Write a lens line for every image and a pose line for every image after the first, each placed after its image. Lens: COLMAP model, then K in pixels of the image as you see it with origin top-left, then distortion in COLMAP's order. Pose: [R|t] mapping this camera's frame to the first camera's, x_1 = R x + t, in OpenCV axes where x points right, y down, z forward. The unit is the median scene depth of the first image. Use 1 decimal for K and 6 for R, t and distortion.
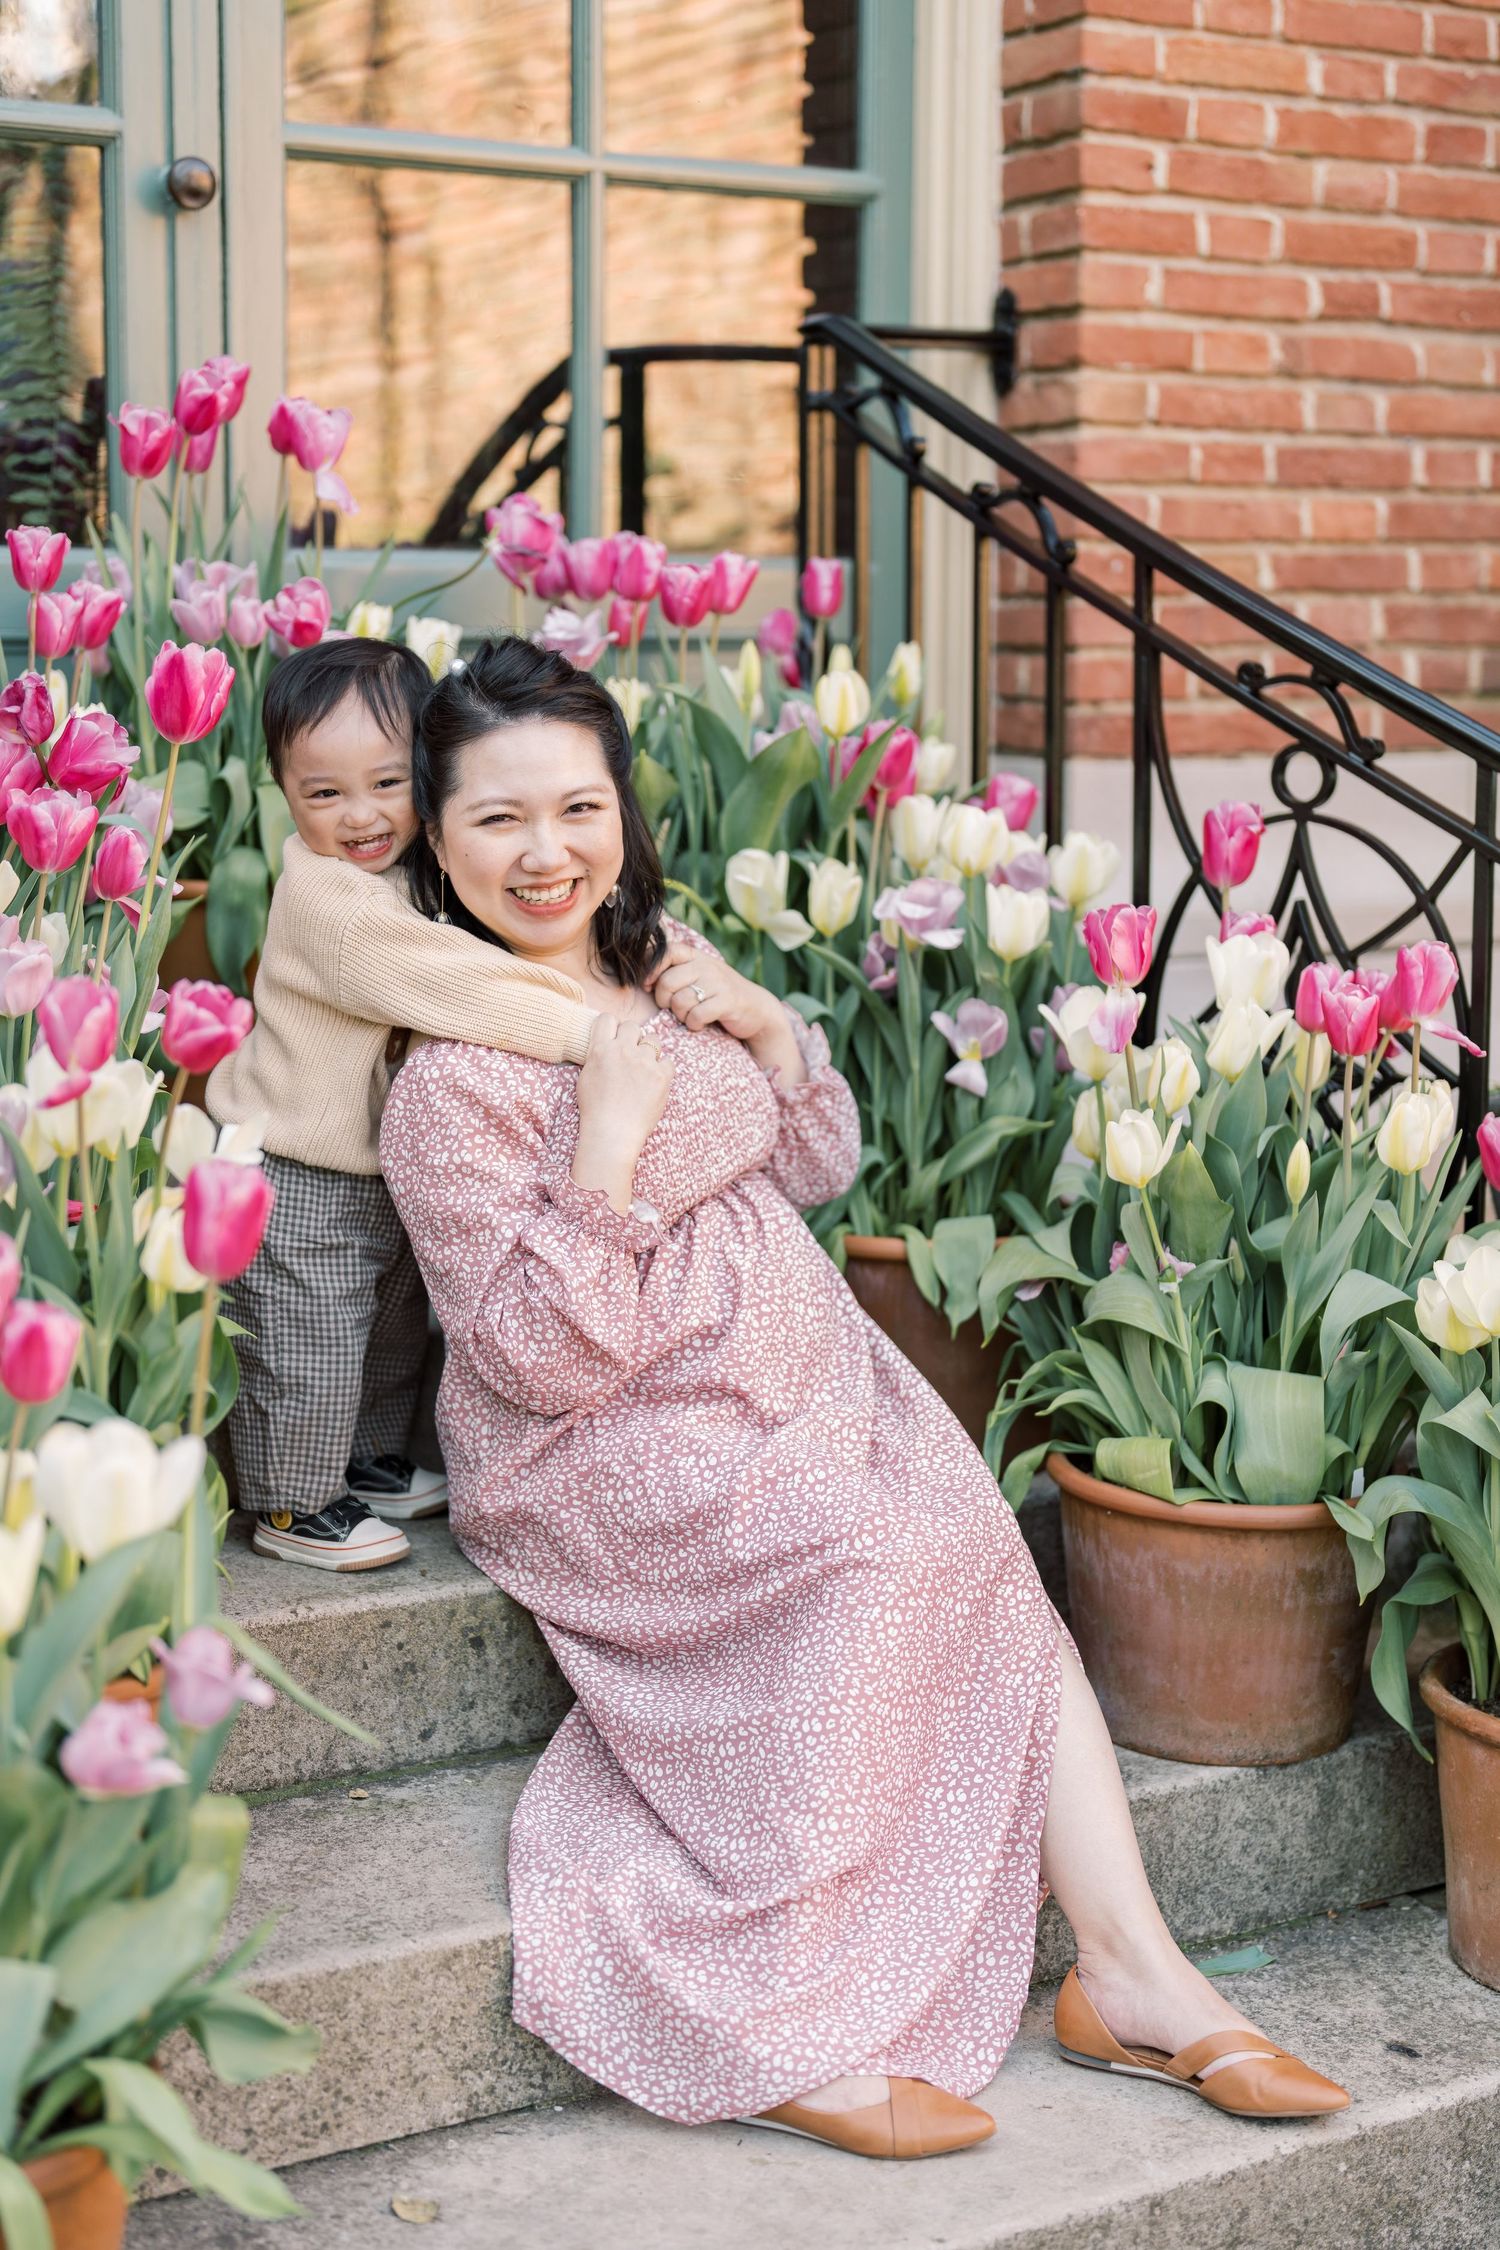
lens RADIAL K [[3387.8, 0, 750.0], [0, 3387.8, 1125.0], [0, 0, 1]] dist [-0.015406, -0.072252]
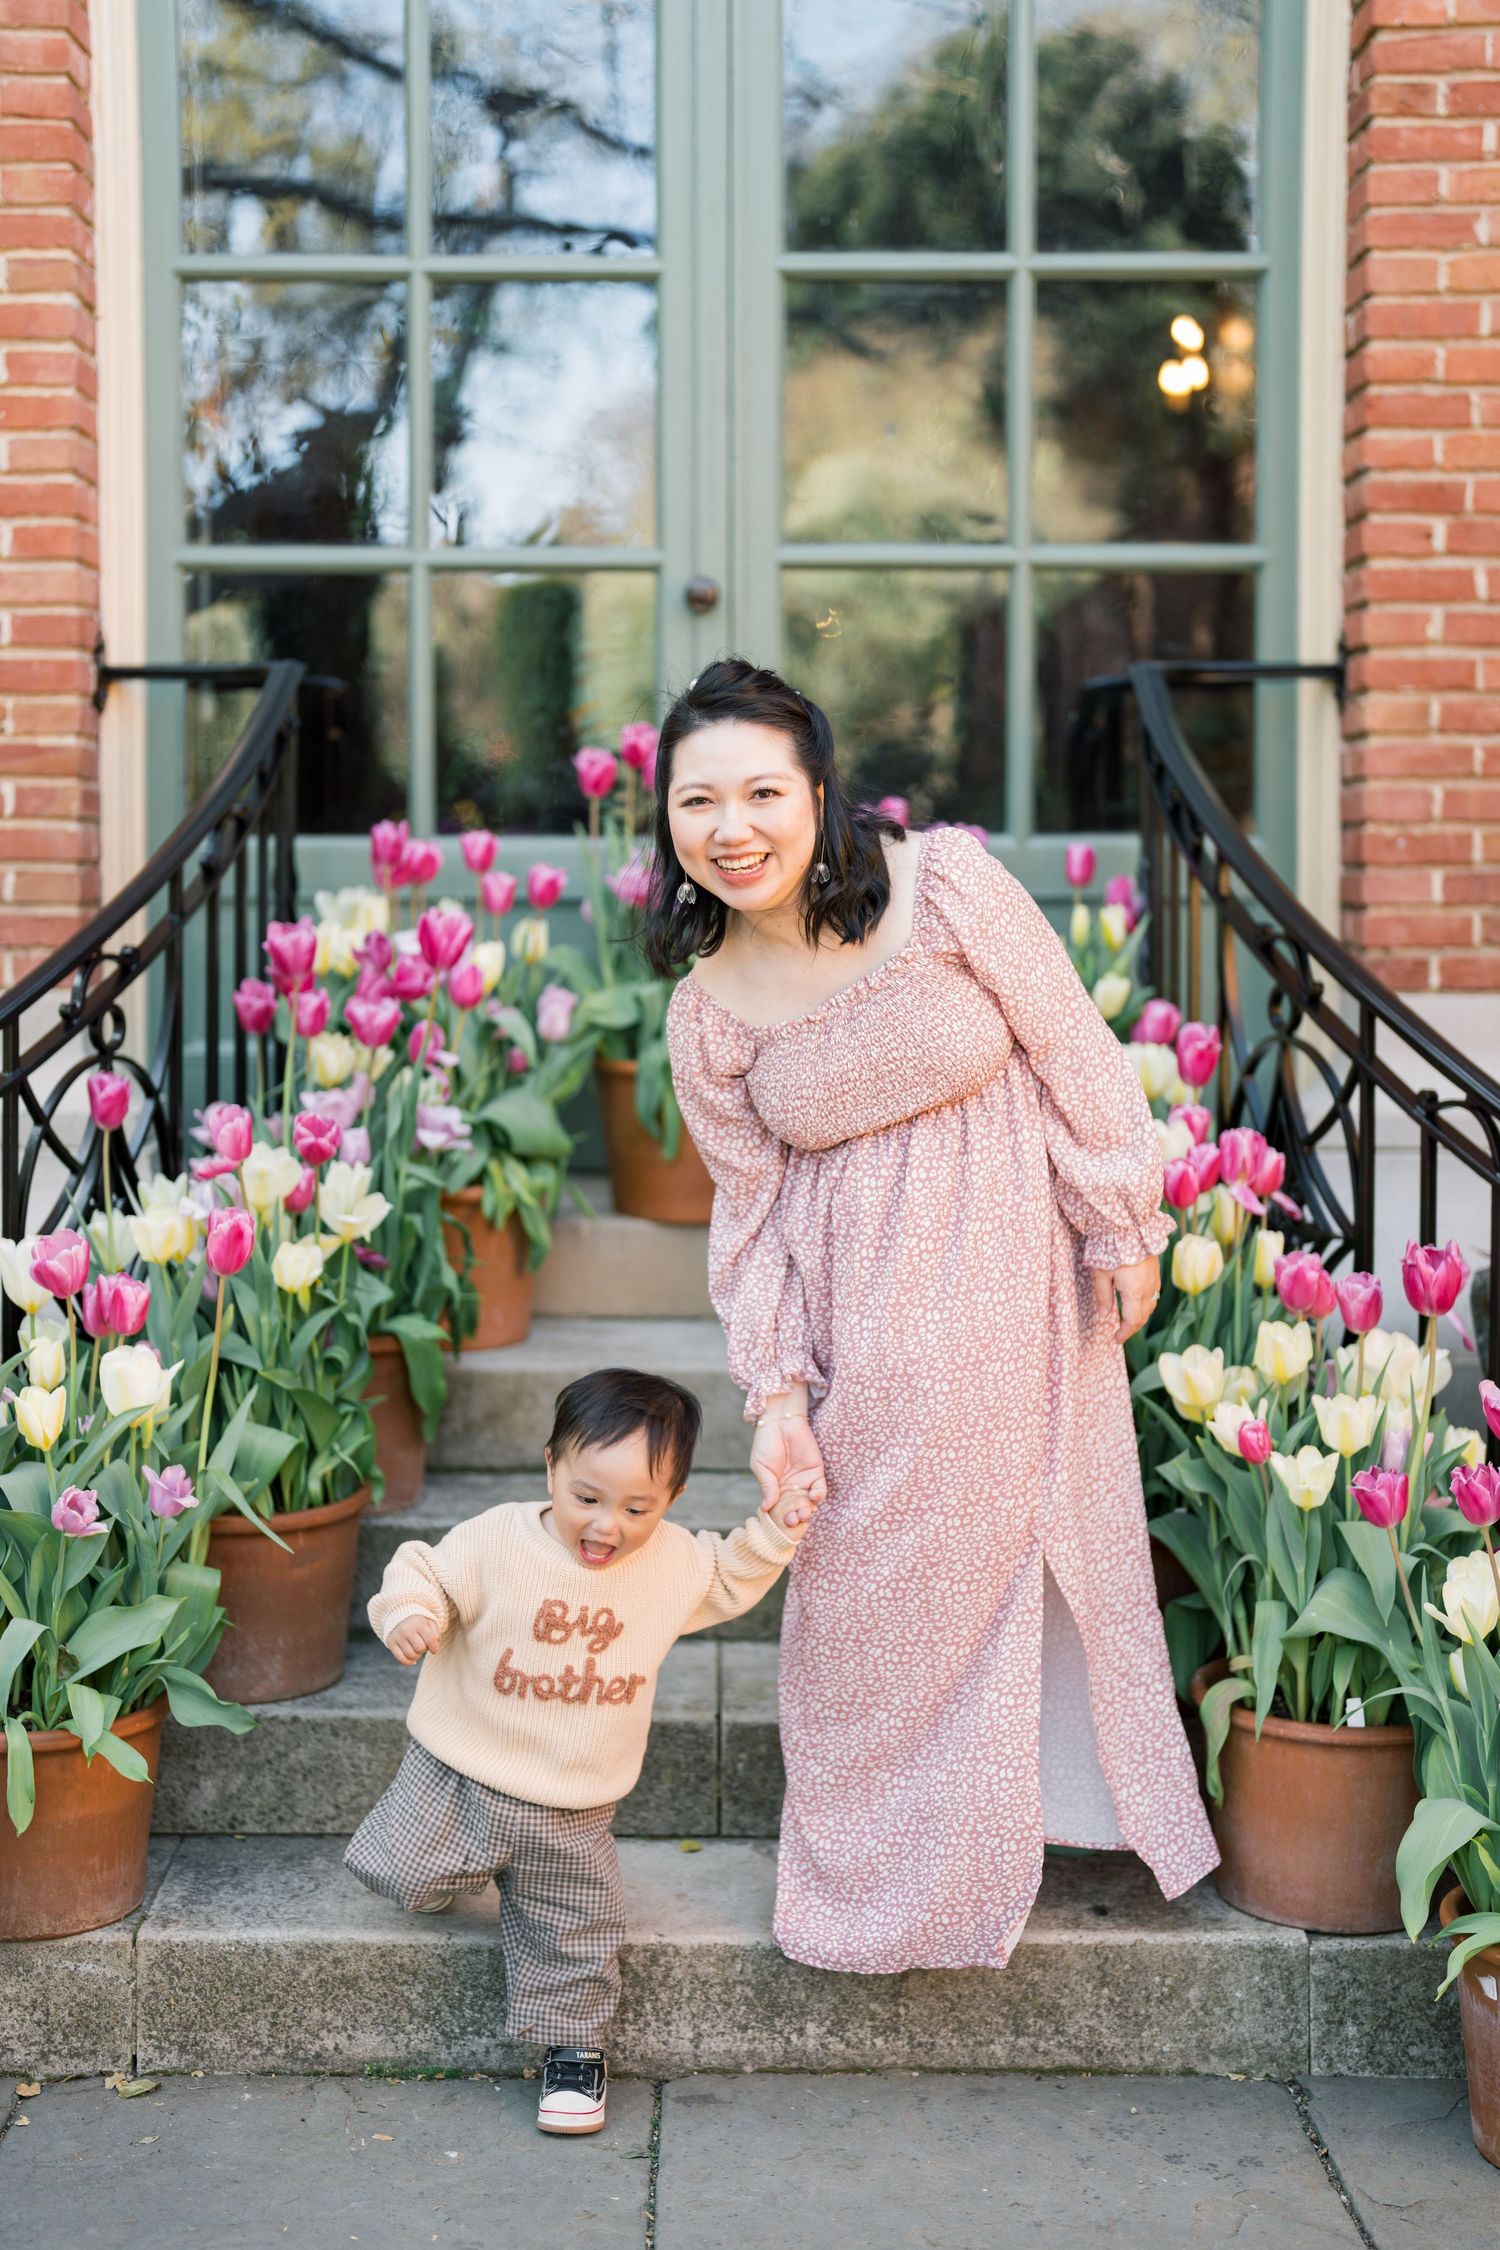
lens RADIAL K [[3387.8, 0, 750.0], [0, 3387.8, 1125.0], [0, 0, 1]] dist [-0.015406, -0.072252]
pose [[0.851300, 0.042351, -0.522968, 0.583643], [-0.070430, 0.996940, -0.033915, 0.003437], [0.519931, 0.065704, 0.851678, -0.222374]]
